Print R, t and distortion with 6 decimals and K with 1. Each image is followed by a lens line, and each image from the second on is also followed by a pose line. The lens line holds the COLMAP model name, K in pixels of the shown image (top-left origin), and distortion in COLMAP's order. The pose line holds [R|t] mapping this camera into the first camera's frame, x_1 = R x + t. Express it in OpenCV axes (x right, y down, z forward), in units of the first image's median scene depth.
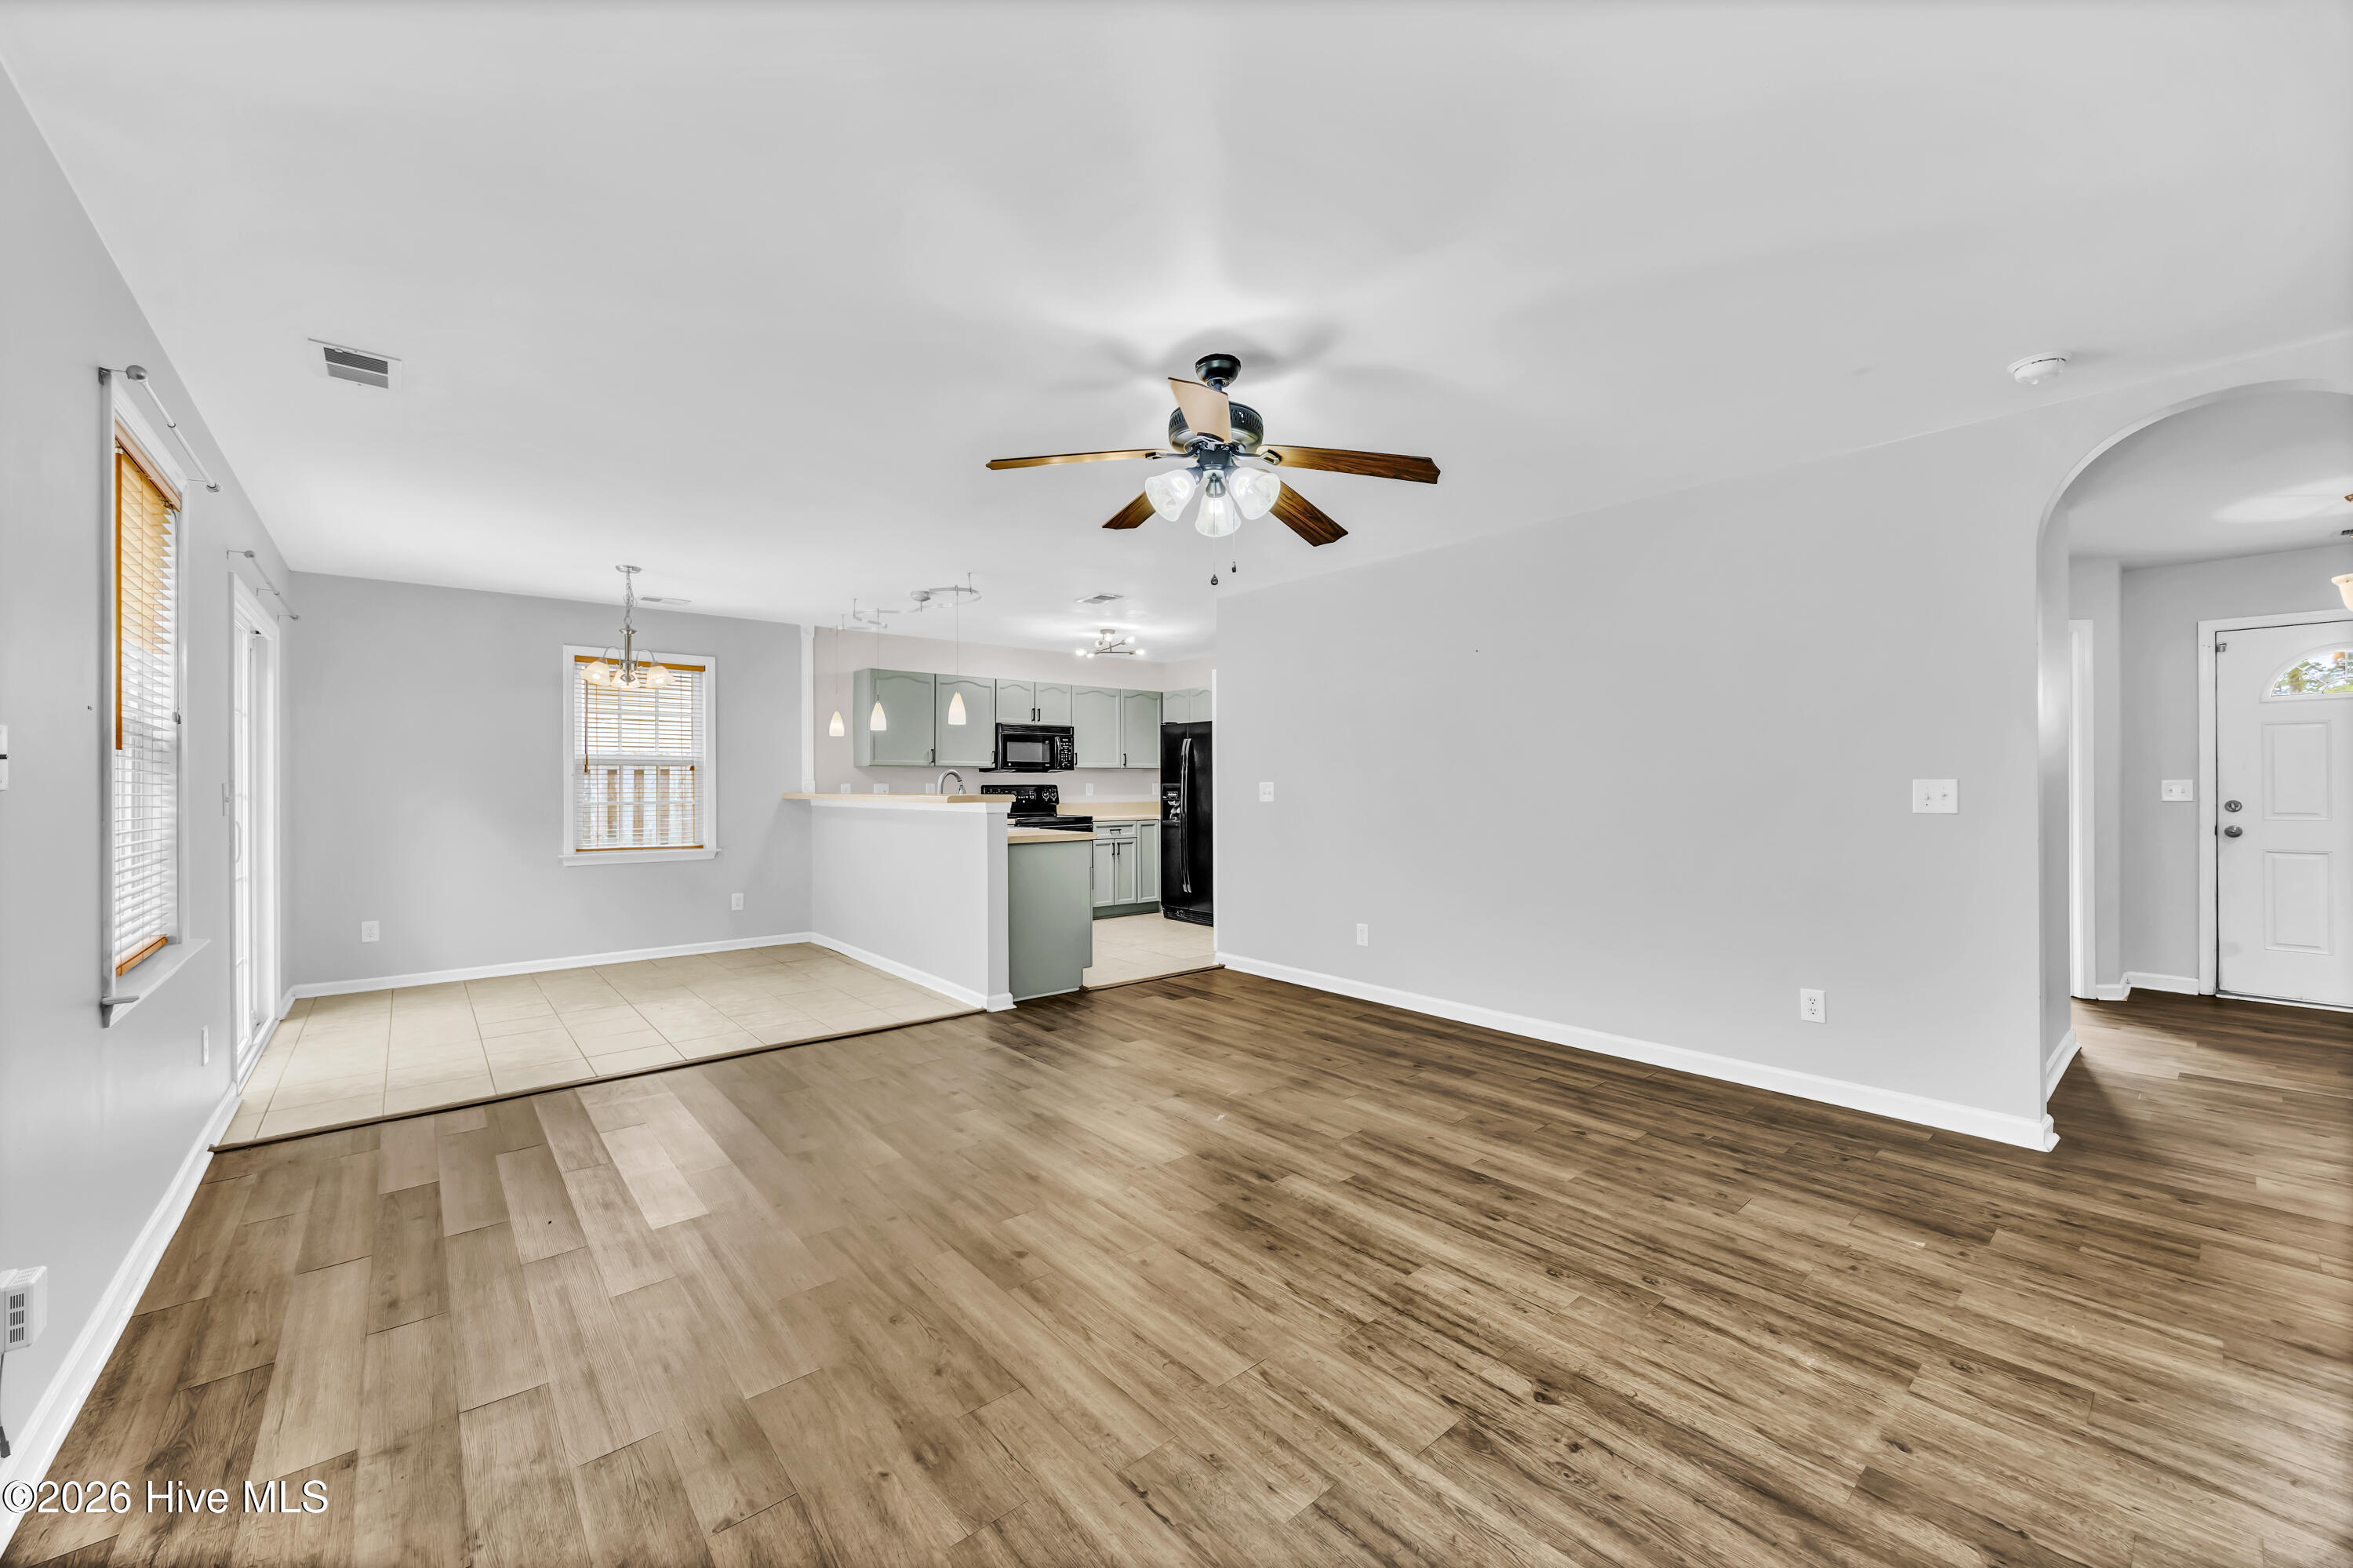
lens RADIAL K [[904.7, 0, 1213.9], [0, 904.7, 775.9], [0, 0, 1]] dist [-0.003659, 0.000001]
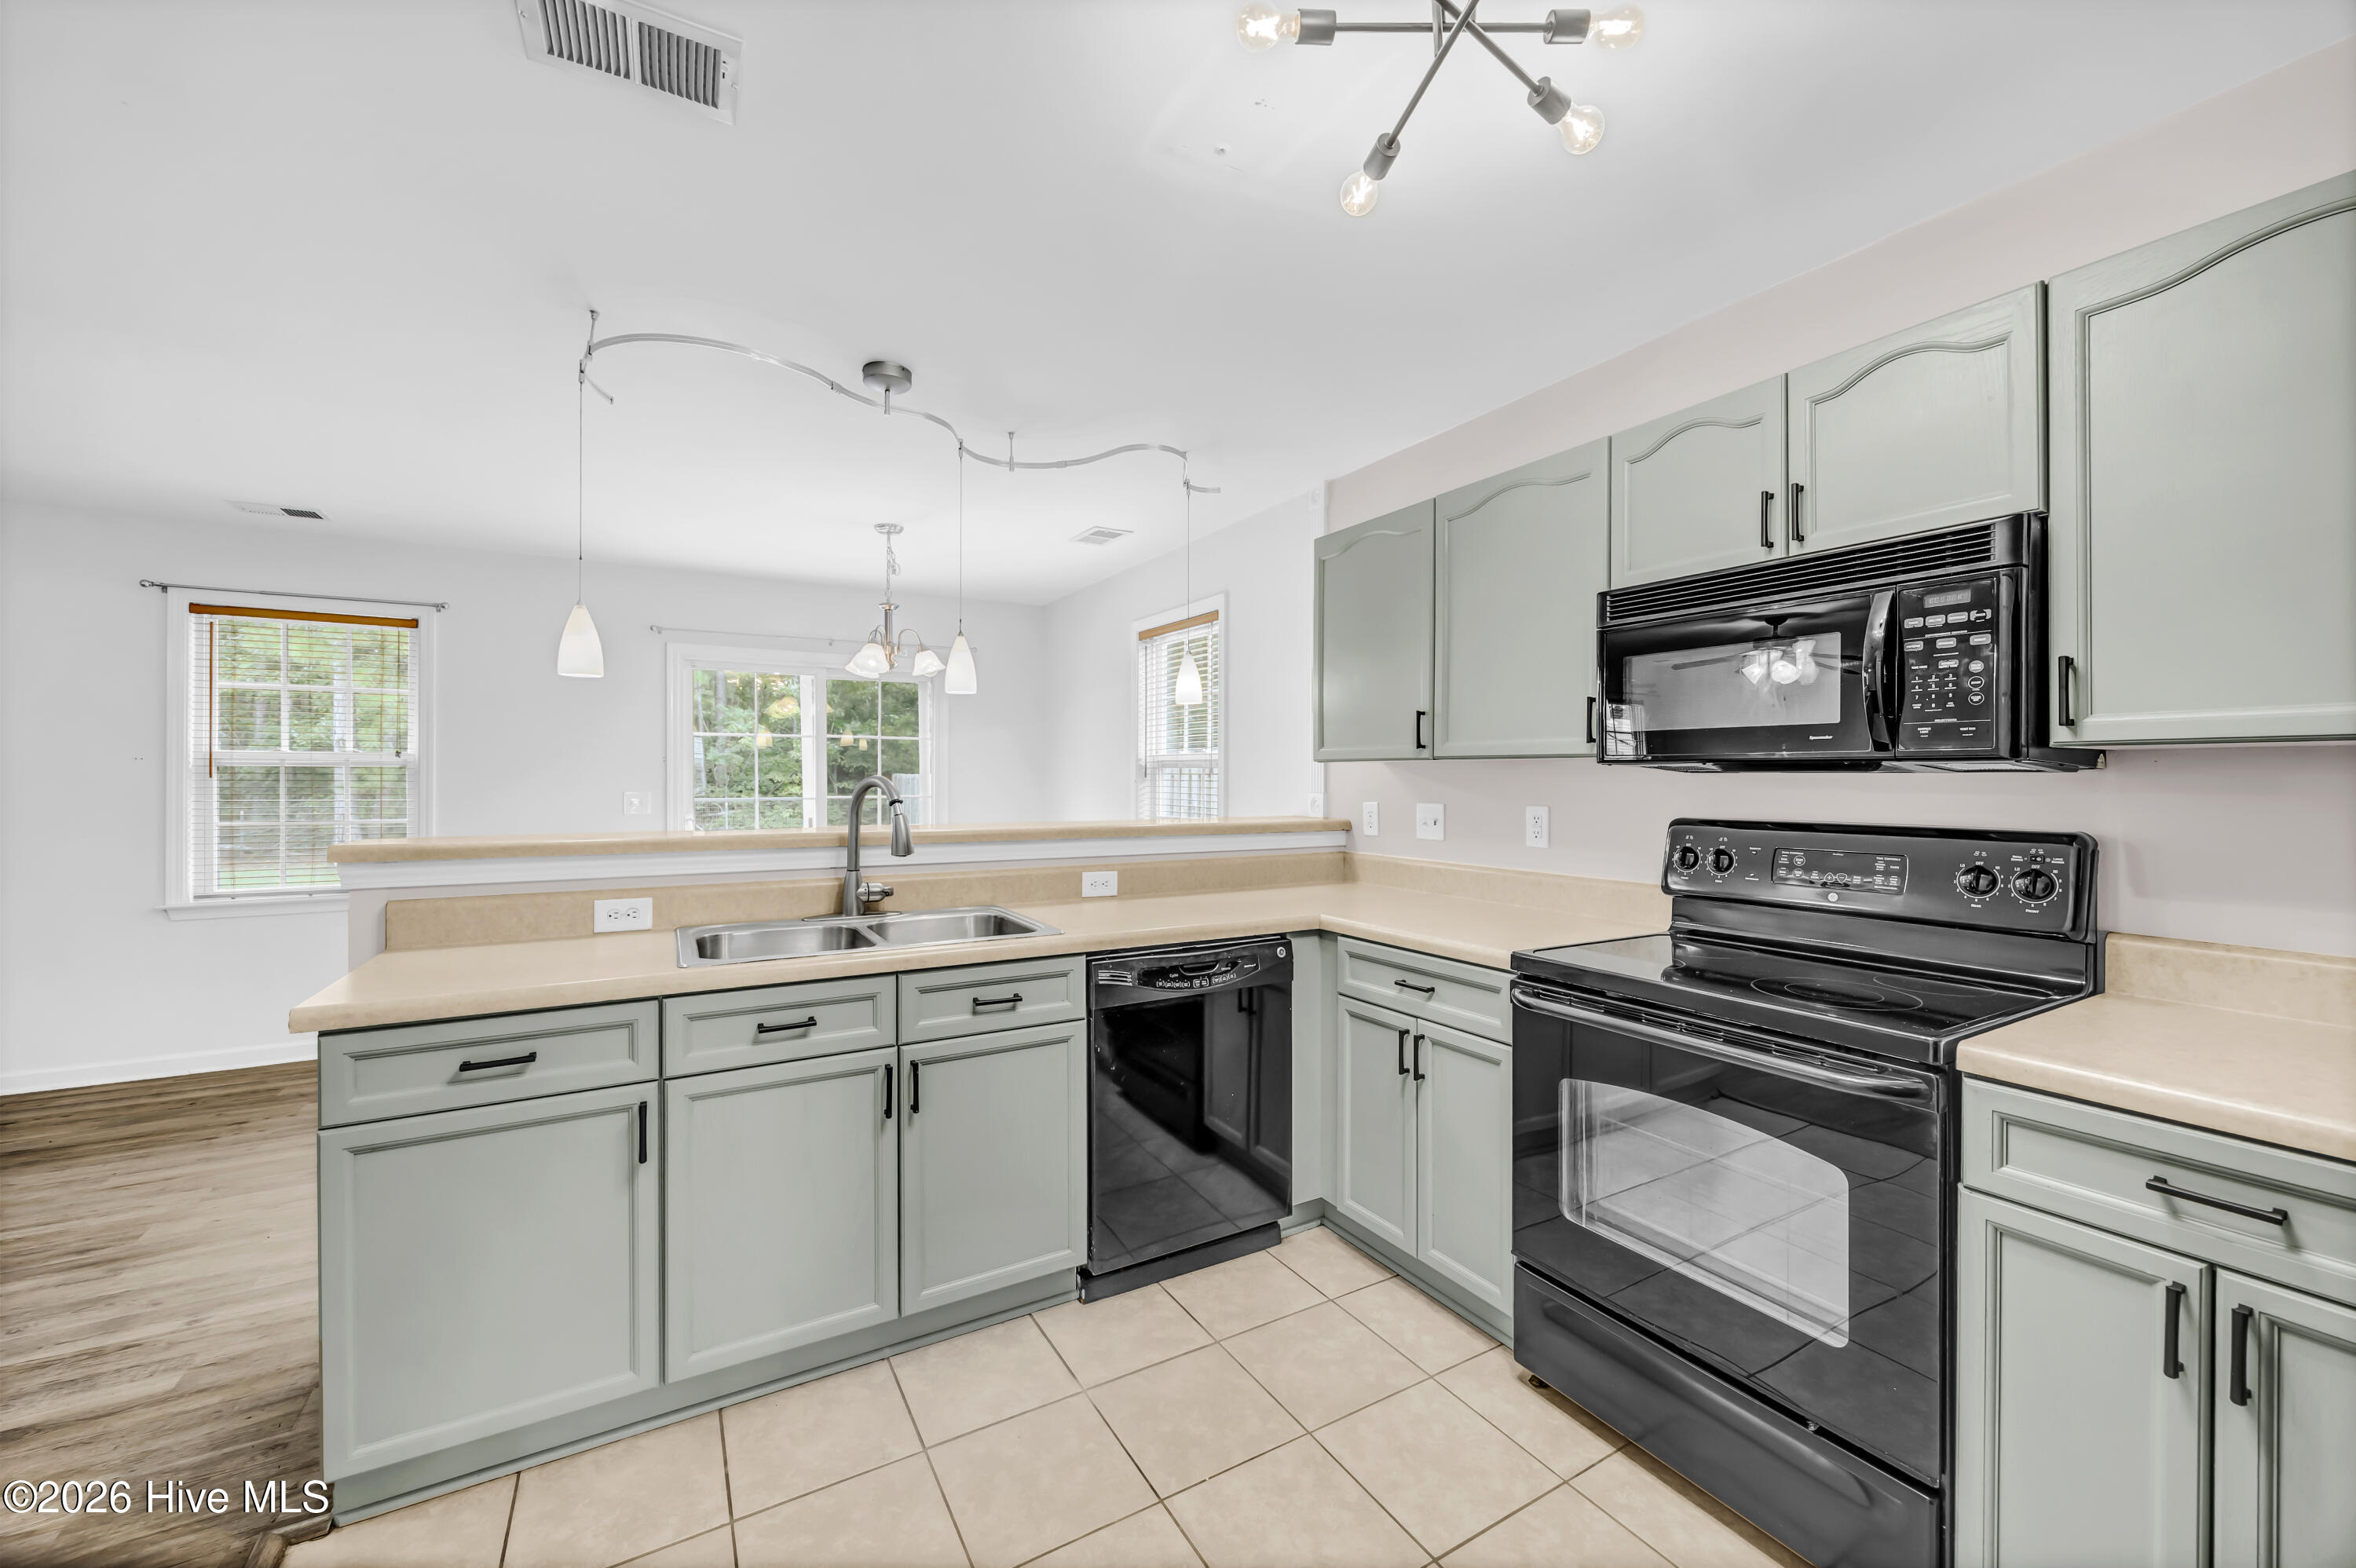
lens RADIAL K [[905.8, 0, 1171.7], [0, 905.8, 779.6], [0, 0, 1]] dist [-0.003659, 0.000001]
pose [[-0.217065, 0.004090, -0.976148, 0.142703], [0.008023, 0.999965, 0.002406, -0.010044], [0.976124, -0.007309, -0.217091, 2.424818]]
